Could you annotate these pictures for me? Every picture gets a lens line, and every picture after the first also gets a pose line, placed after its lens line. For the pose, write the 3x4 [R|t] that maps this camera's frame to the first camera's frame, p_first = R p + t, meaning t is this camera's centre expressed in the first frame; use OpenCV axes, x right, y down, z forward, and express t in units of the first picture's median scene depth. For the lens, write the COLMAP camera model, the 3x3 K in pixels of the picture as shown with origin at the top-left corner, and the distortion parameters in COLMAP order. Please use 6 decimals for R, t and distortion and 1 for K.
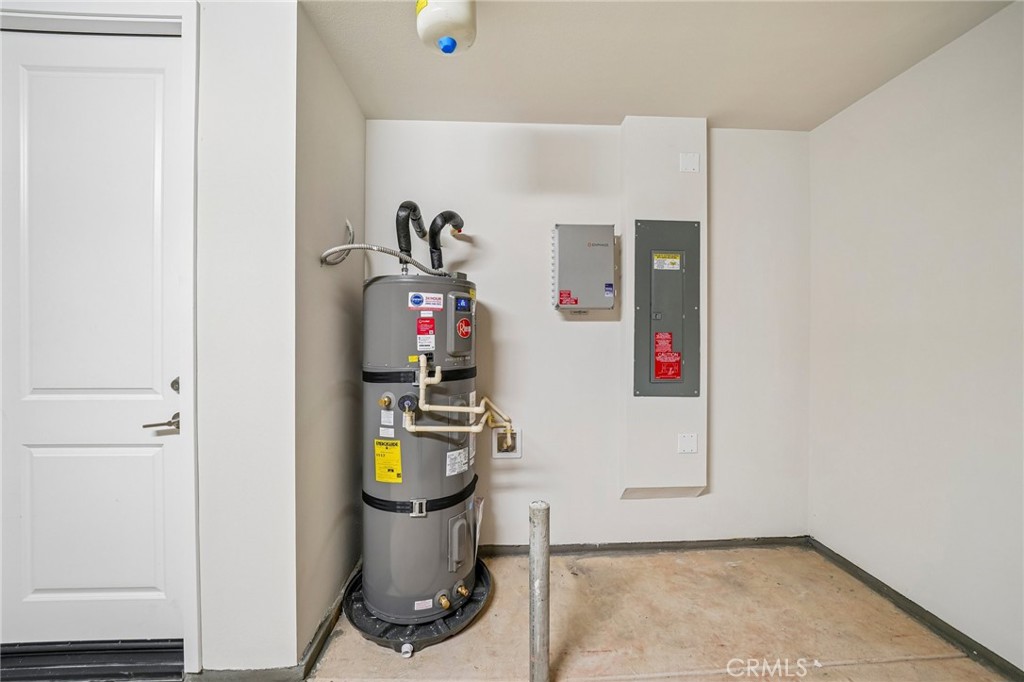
lens RADIAL K [[395.7, 0, 505.2], [0, 395.7, 326.7], [0, 0, 1]] dist [-0.007994, 0.000278]
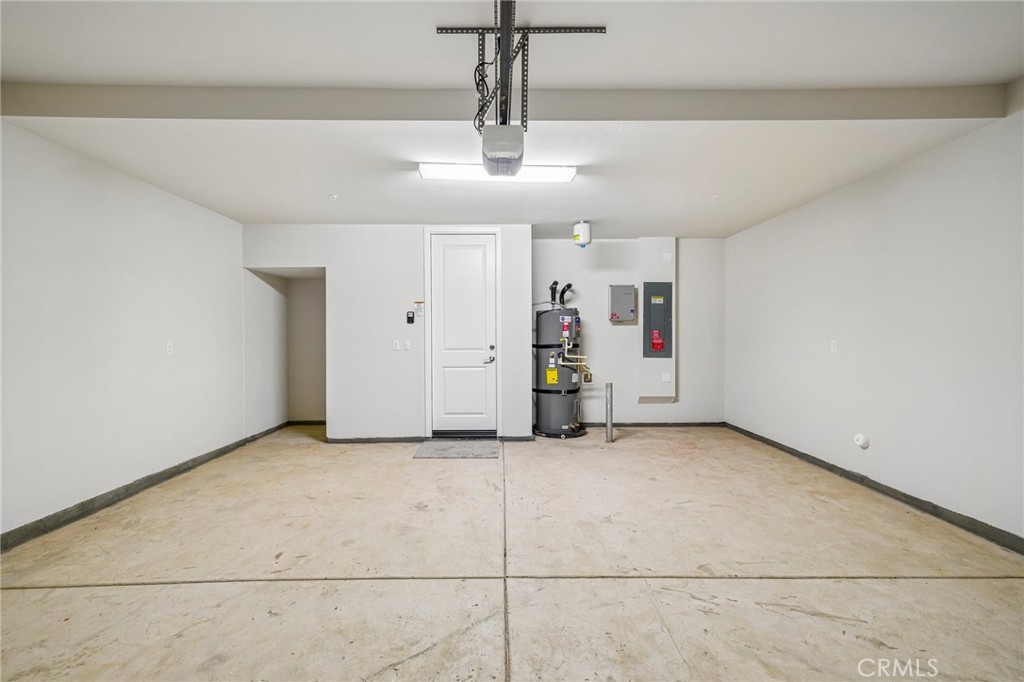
lens RADIAL K [[446.3, 0, 509.4], [0, 446.3, 326.2], [0, 0, 1]] dist [0.021186, 0.000348]
pose [[0.999240, -0.004043, -0.038769, -0.391260], [0.004058, 0.999992, 0.000330, -0.014581], [0.038768, -0.000487, 0.999248, -1.807387]]
